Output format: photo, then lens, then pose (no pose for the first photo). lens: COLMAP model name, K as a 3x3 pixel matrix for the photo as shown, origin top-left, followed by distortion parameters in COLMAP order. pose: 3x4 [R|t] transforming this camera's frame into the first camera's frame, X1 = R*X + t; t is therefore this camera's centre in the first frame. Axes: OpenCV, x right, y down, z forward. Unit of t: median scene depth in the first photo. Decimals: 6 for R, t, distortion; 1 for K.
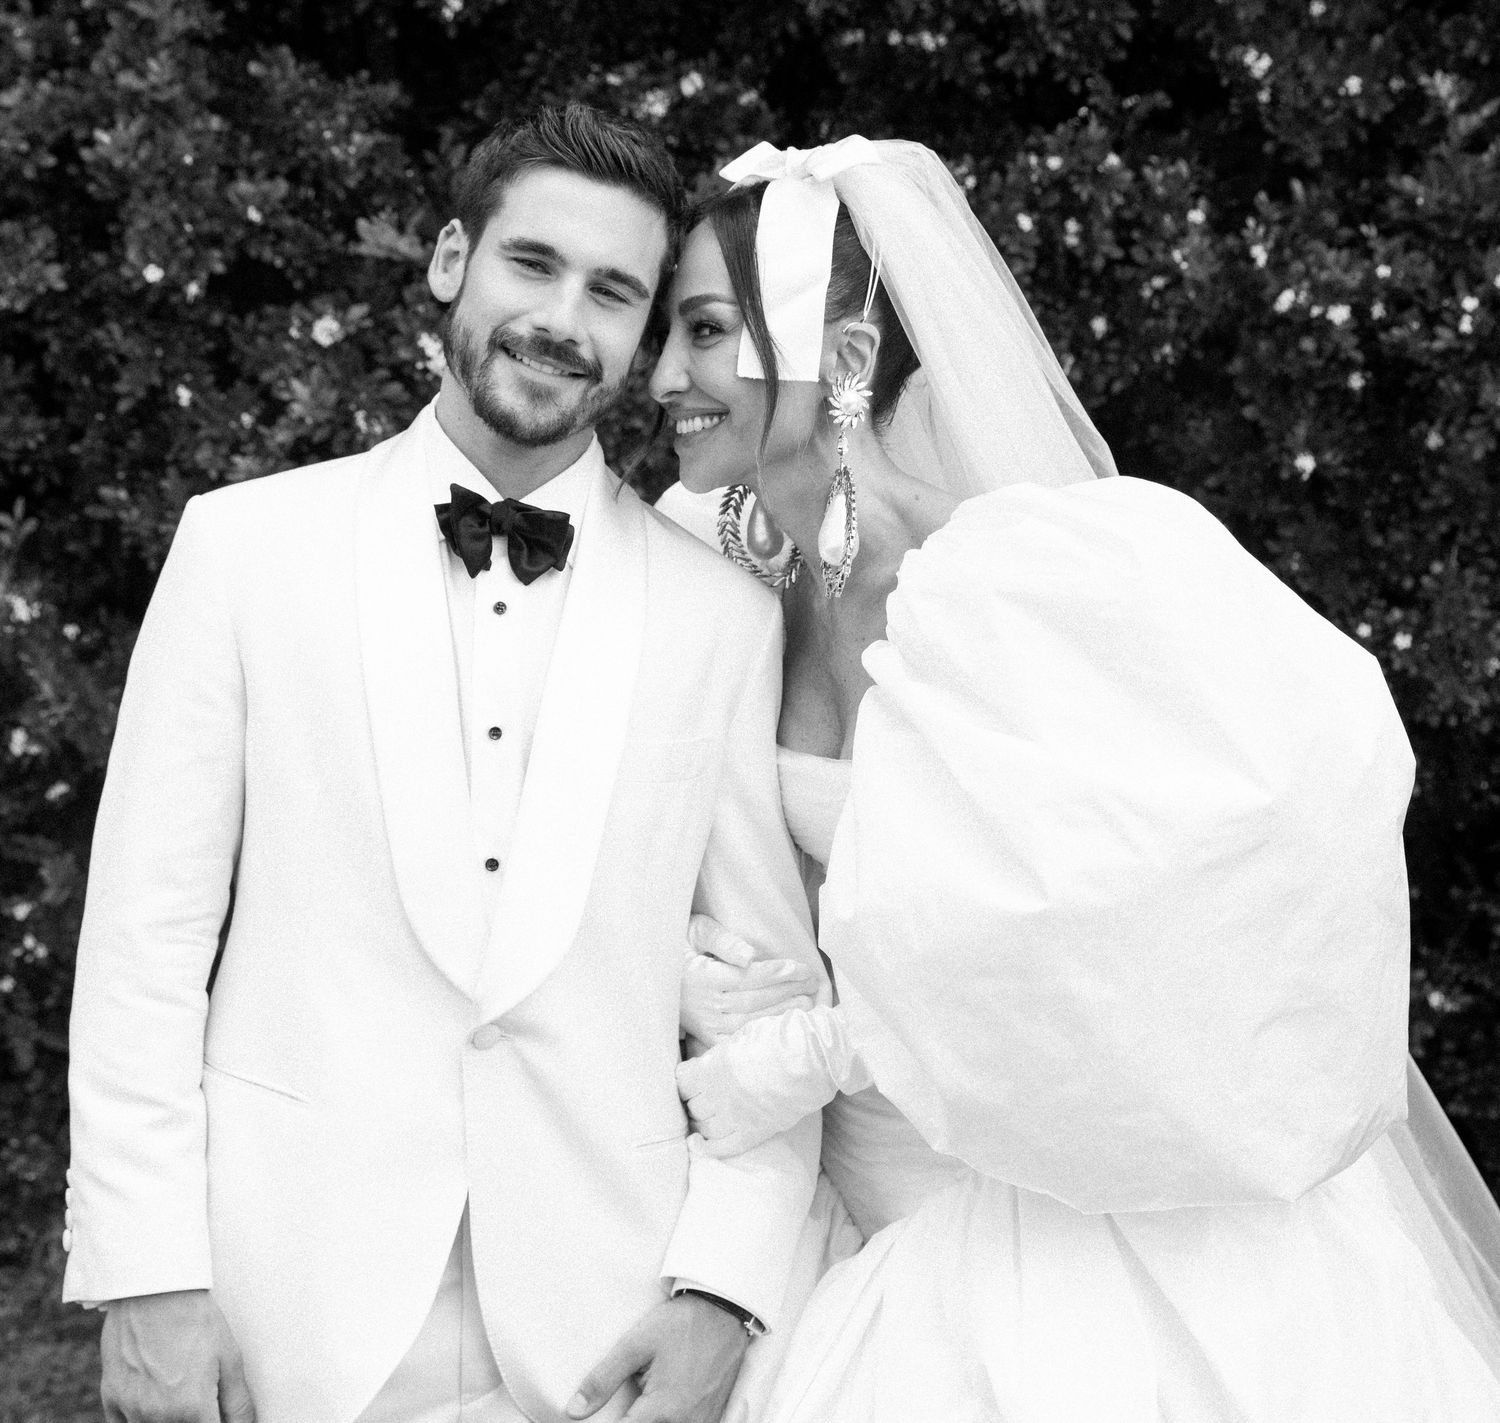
lens RADIAL K [[2966.0, 0, 788.4], [0, 2966.0, 709.3], [0, 0, 1]] dist [0.000531, 0.312995]
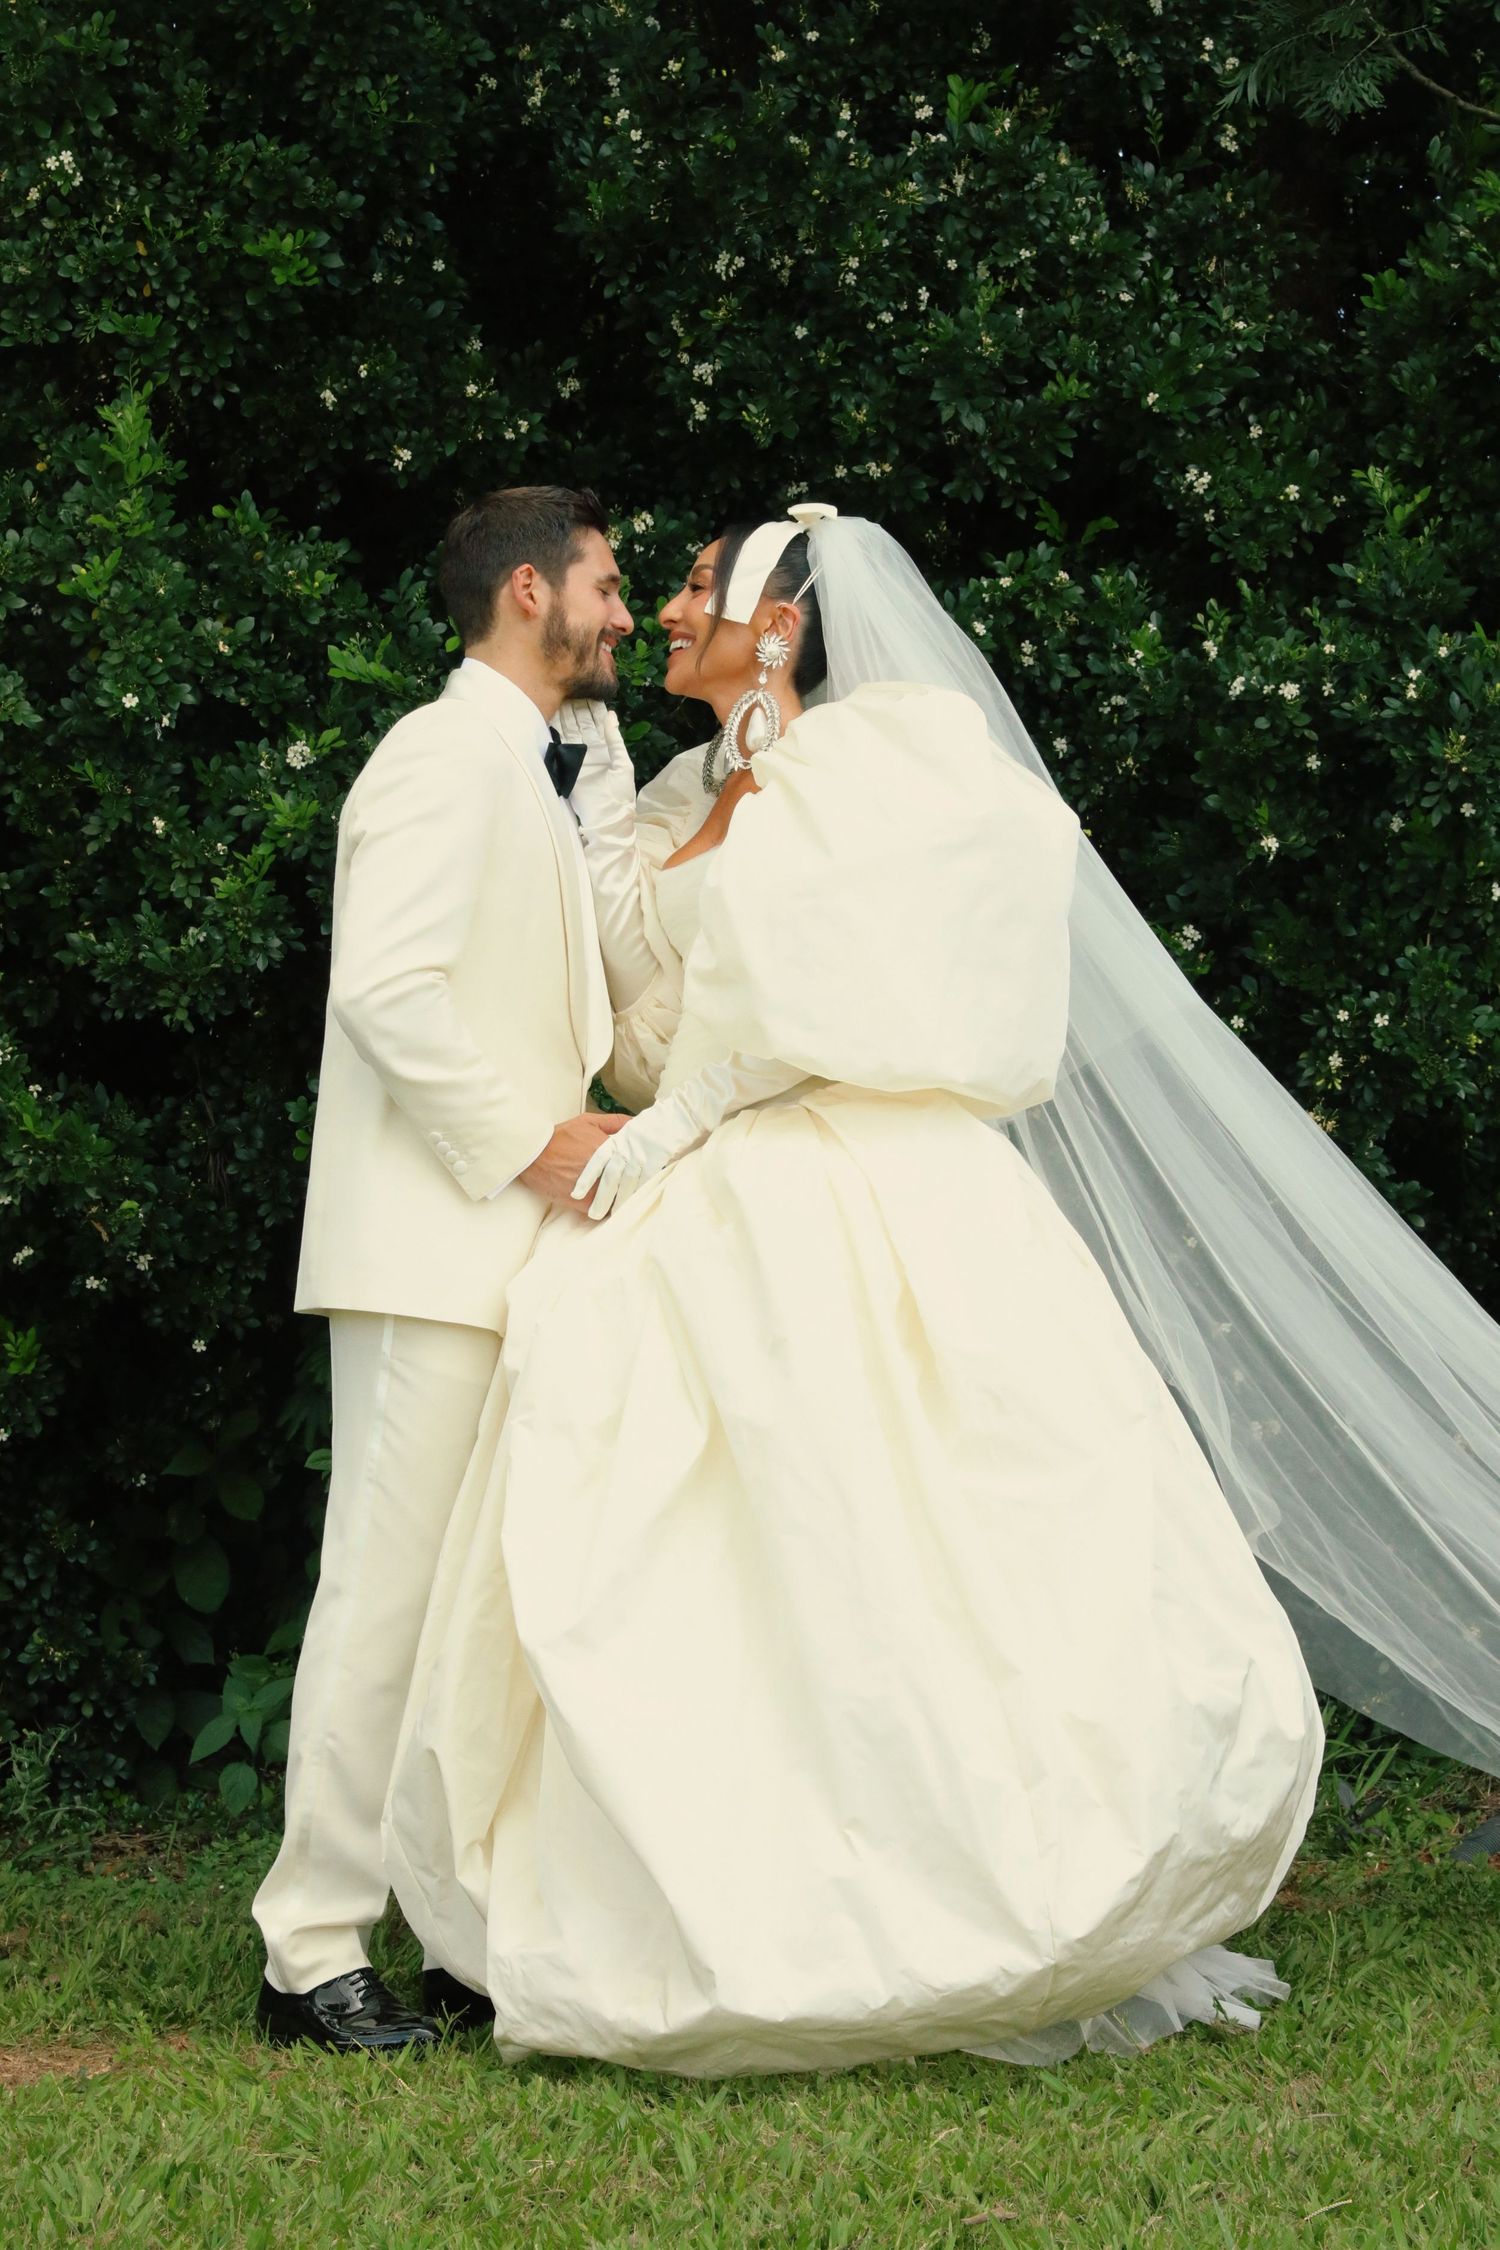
lens RADIAL K [[5621.3, 0, 805.3], [0, 5621.3, 1461.4], [0, 0, 1]] dist [0.162067, 0.314361]
pose [[0.997872, -0.047864, 0.044272, -0.079033], [0.055535, 0.979719, -0.192525, 0.482657], [-0.034159, 0.194574, 0.980293, -0.836488]]
